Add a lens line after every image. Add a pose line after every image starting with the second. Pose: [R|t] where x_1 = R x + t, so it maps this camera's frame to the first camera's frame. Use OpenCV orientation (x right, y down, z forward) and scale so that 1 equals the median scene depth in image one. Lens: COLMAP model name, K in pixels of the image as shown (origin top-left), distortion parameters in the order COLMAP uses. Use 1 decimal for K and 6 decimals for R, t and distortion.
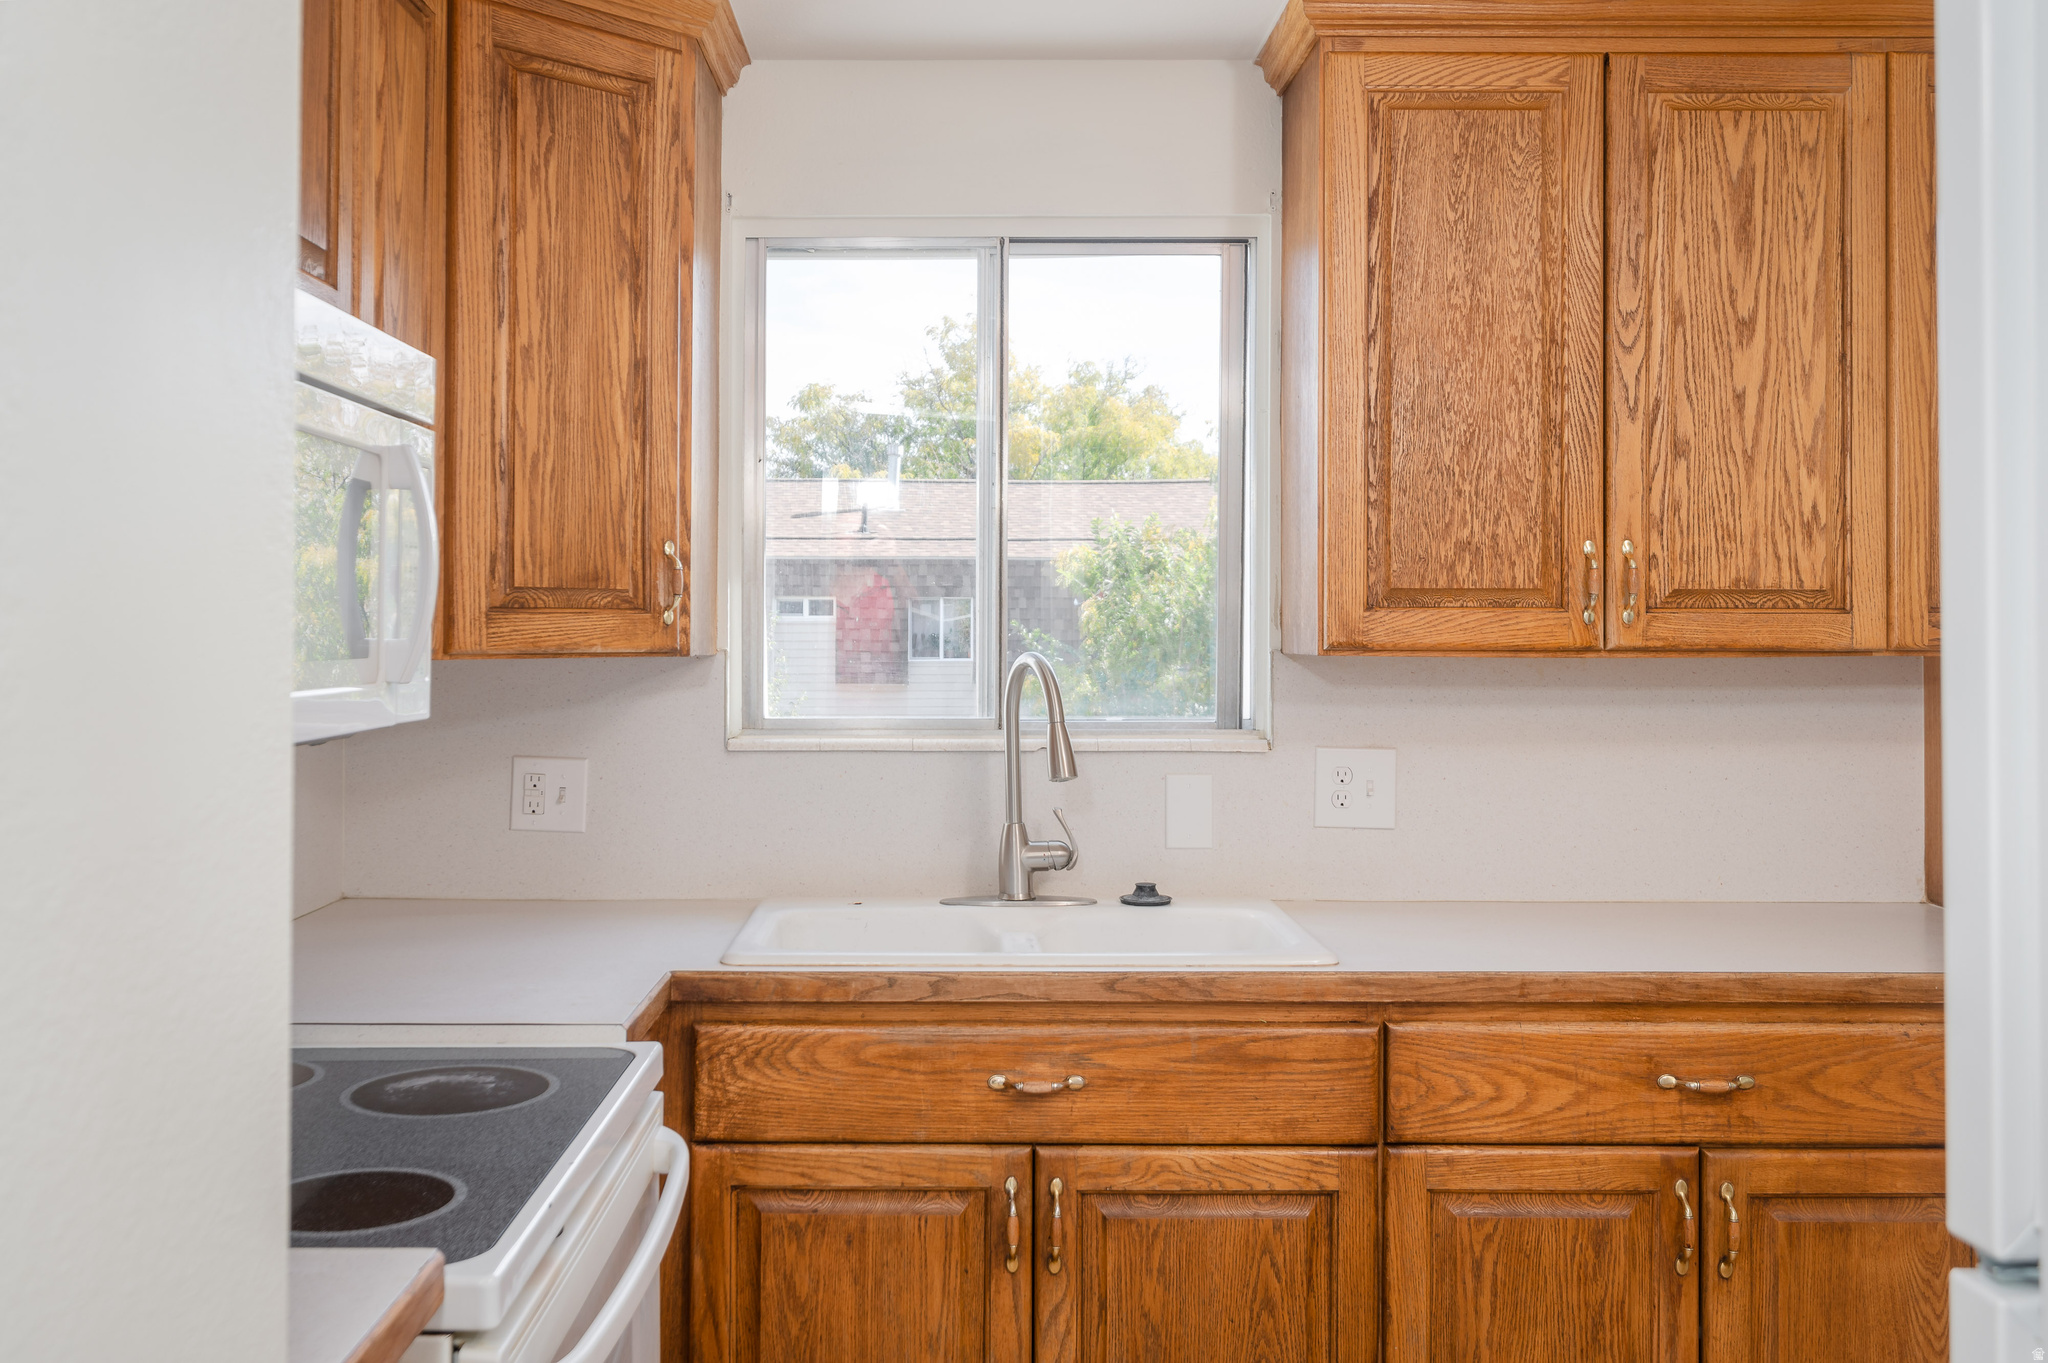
lens RADIAL K [[1893.1, 0, 985.3], [0, 1893.1, 537.4], [0, 0, 1]] dist [-0.004568, 0.009213]
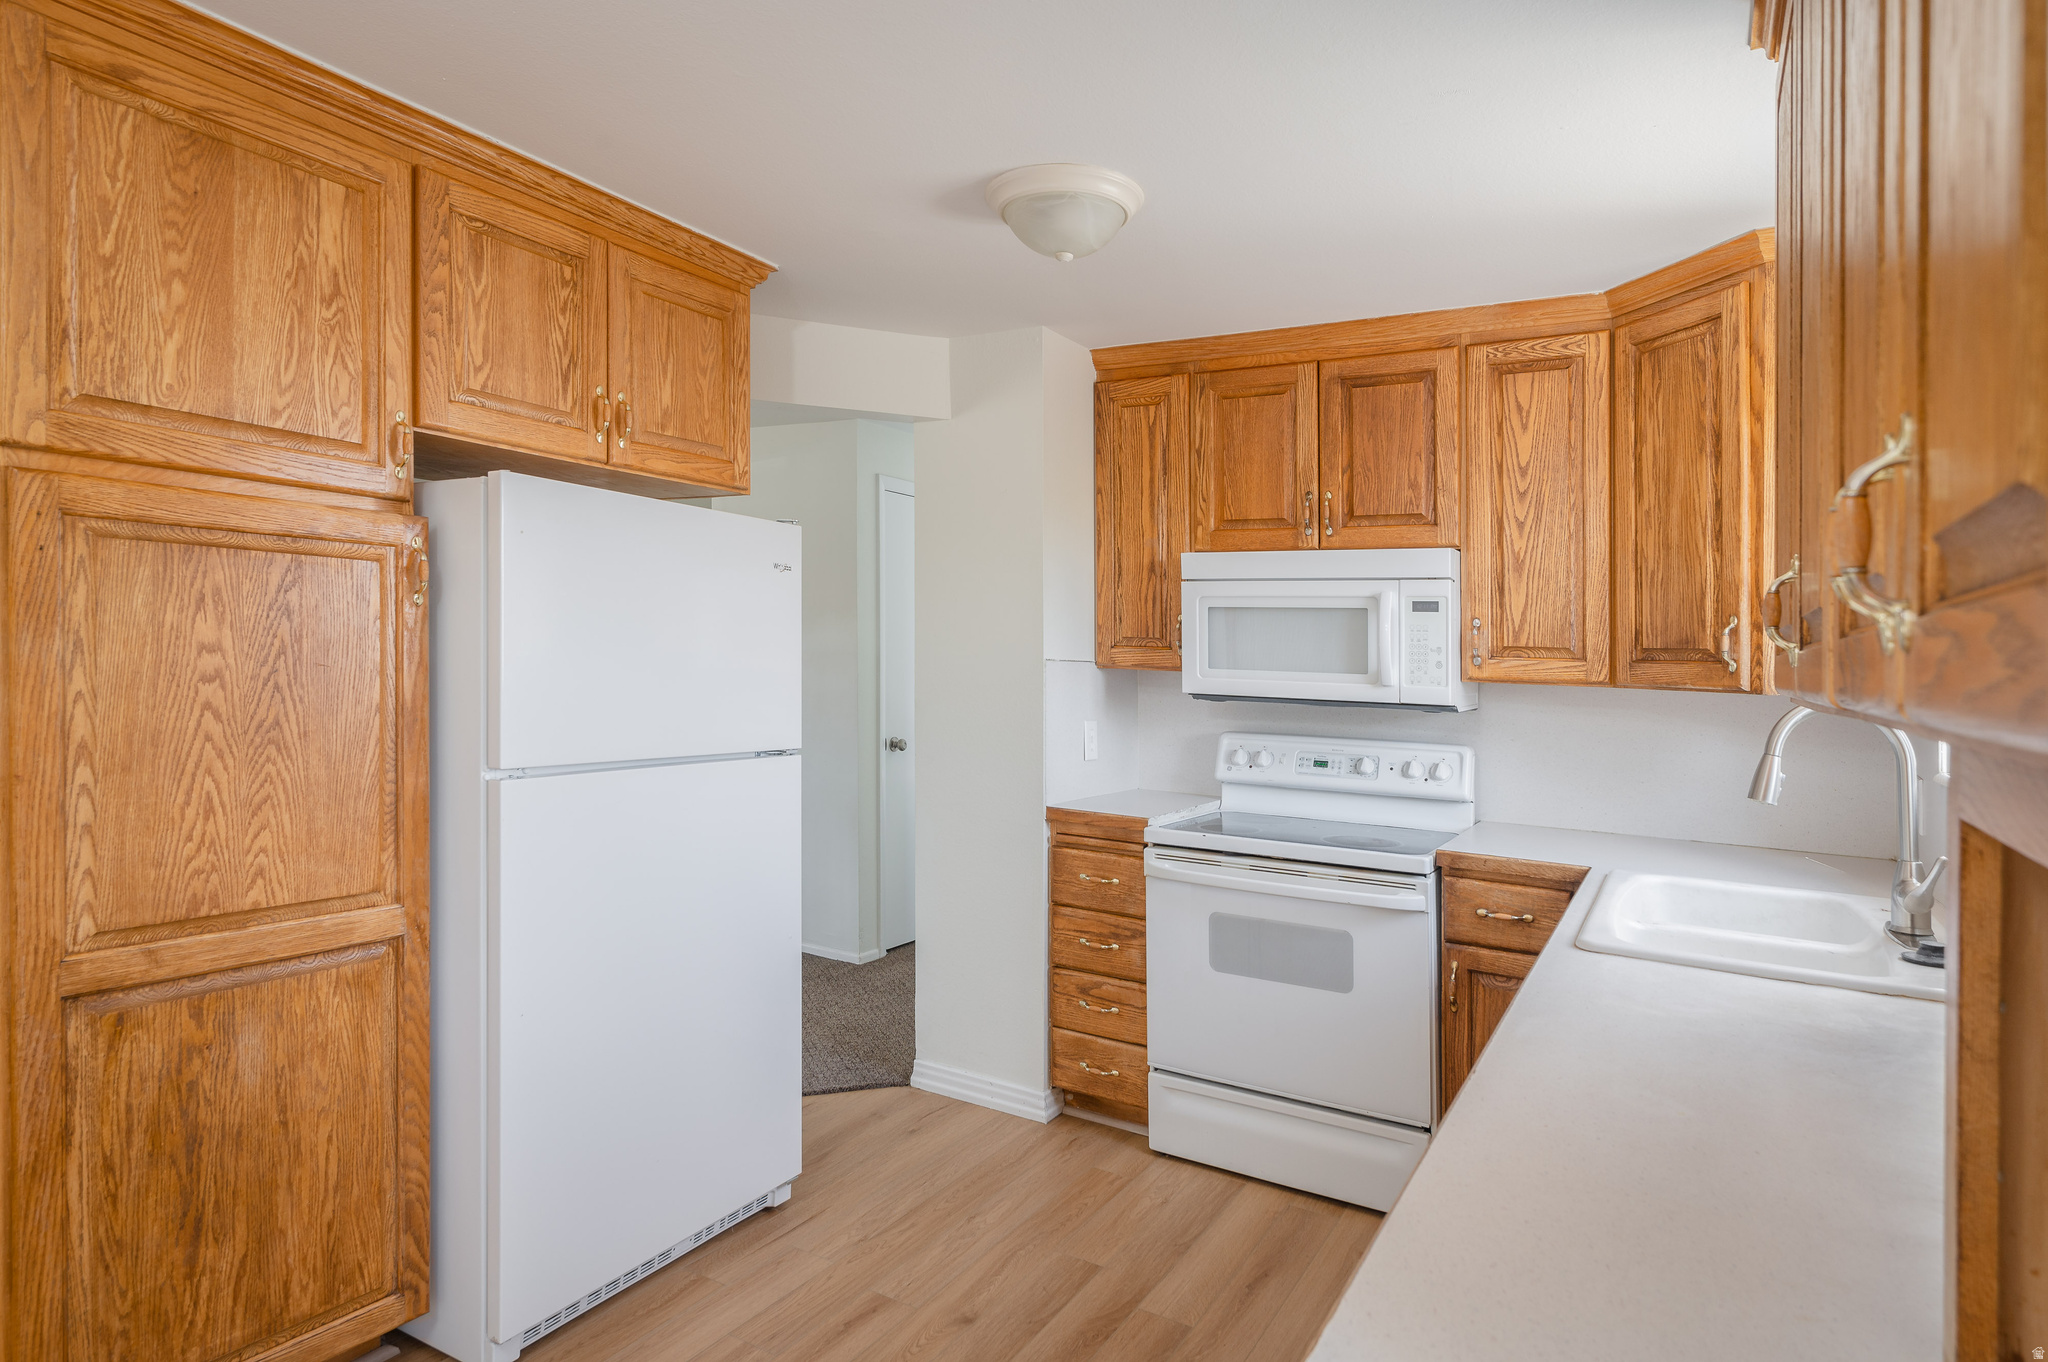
lens RADIAL K [[1138.7, 0, 1037.9], [0, 1138.7, 679.4], [0, 0, 1]] dist [-0.001038, 0.002892]
pose [[-0.495820, 0.006684, -0.868399, 0.896168], [0.009152, 0.999955, 0.002471, 0.044828], [0.868377, -0.006722, -0.495859, 0.976820]]
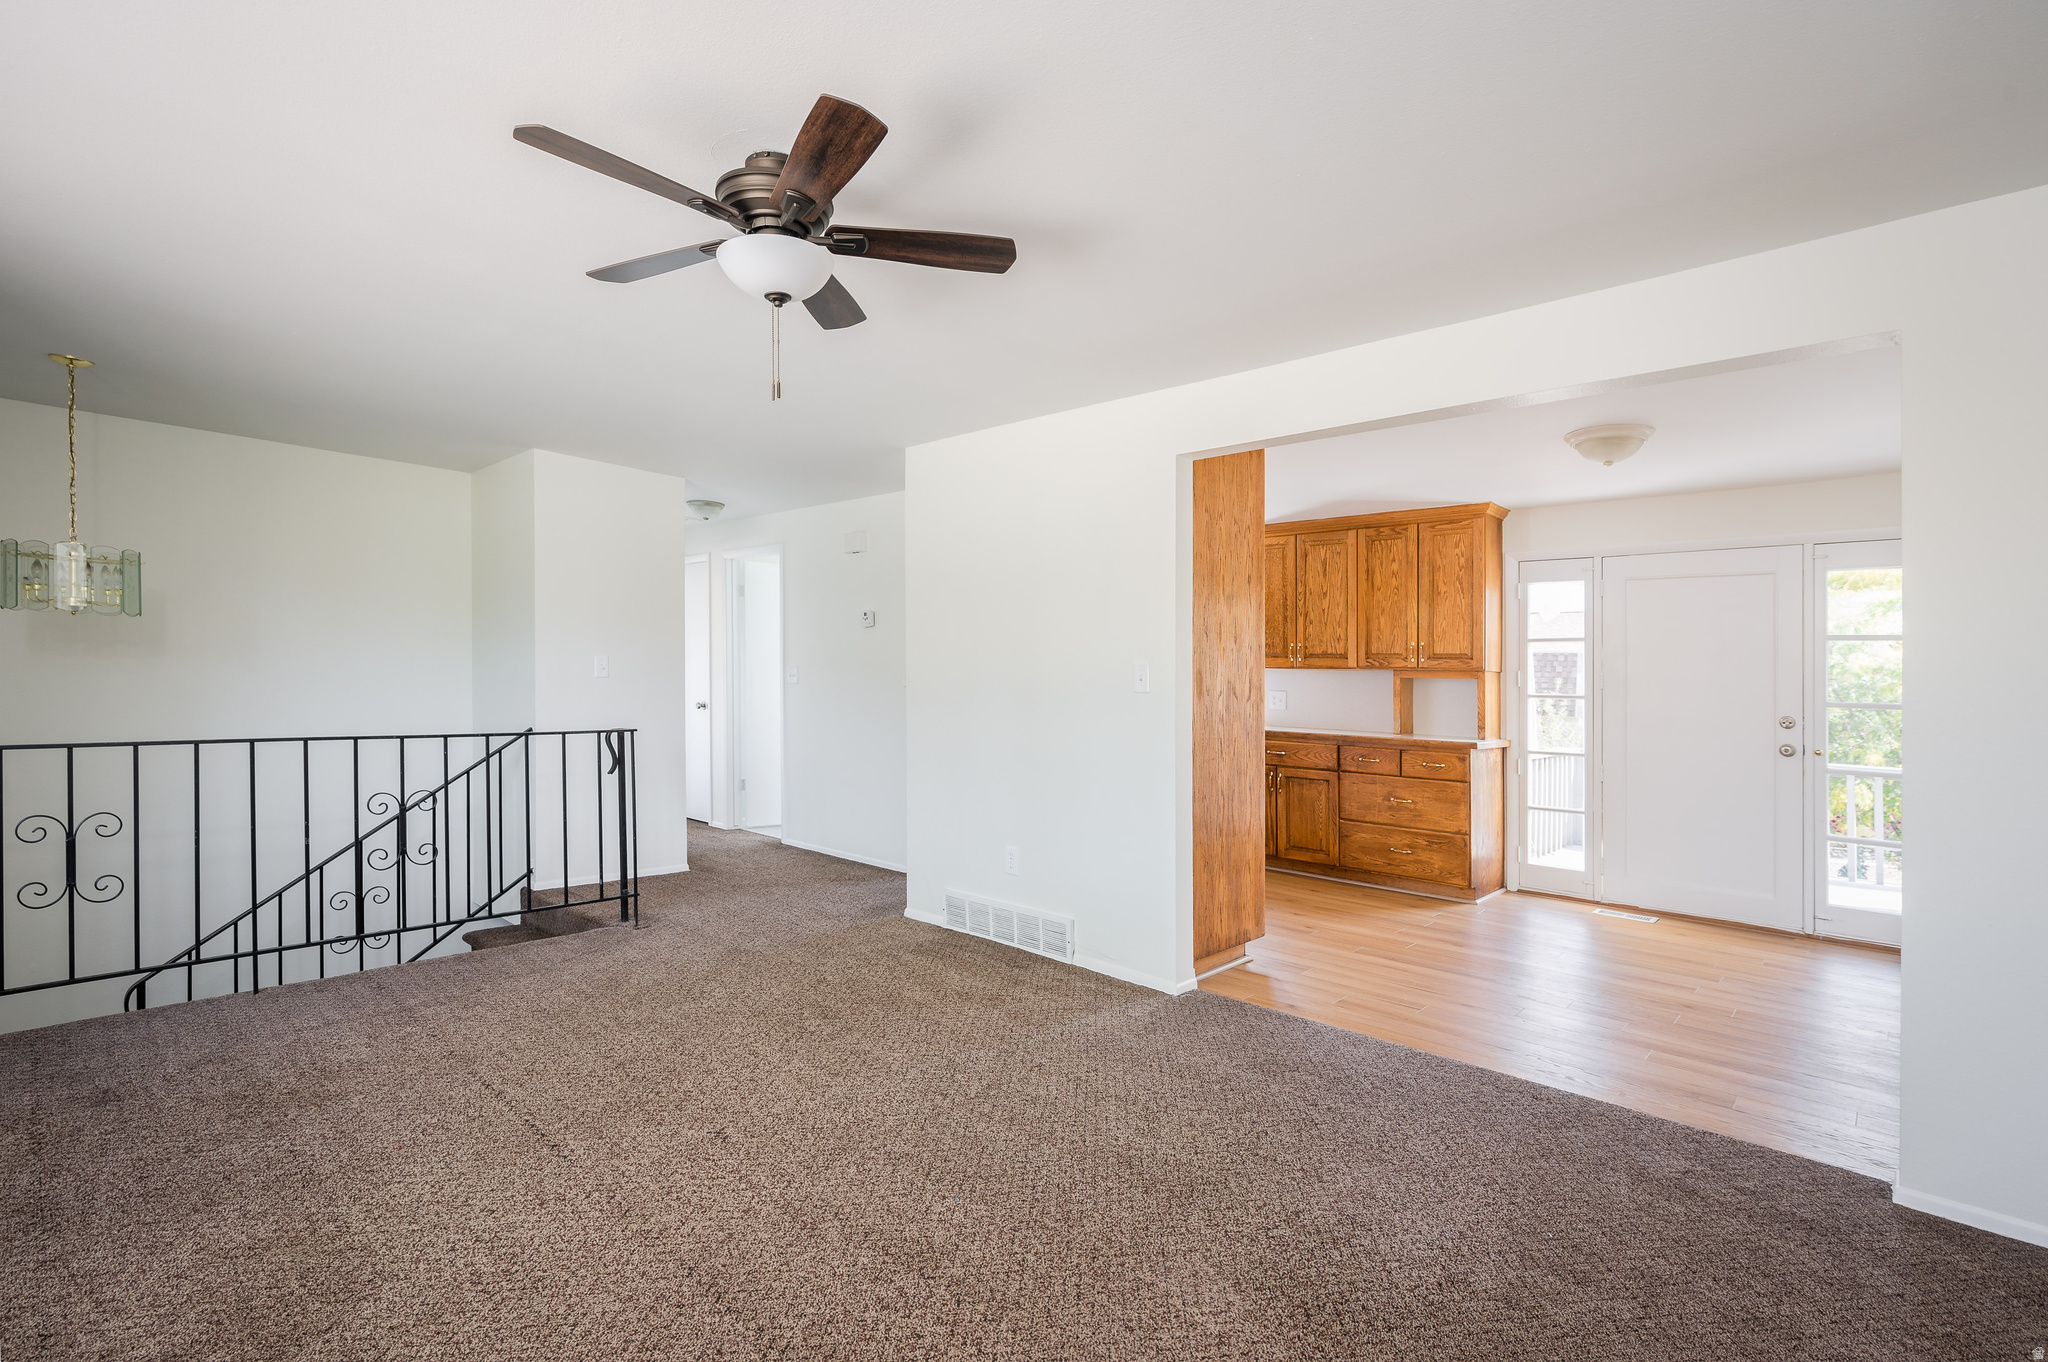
lens RADIAL K [[930.6, 0, 1031.7], [0, 930.6, 660.8], [0, 0, 1]] dist [0.004090, 0.000677]
pose [[0.738373, 0.004397, -0.674378, 1.393910], [0.006615, 0.999883, 0.013761, 0.010054], [0.674360, -0.014622, 0.738258, -1.098783]]
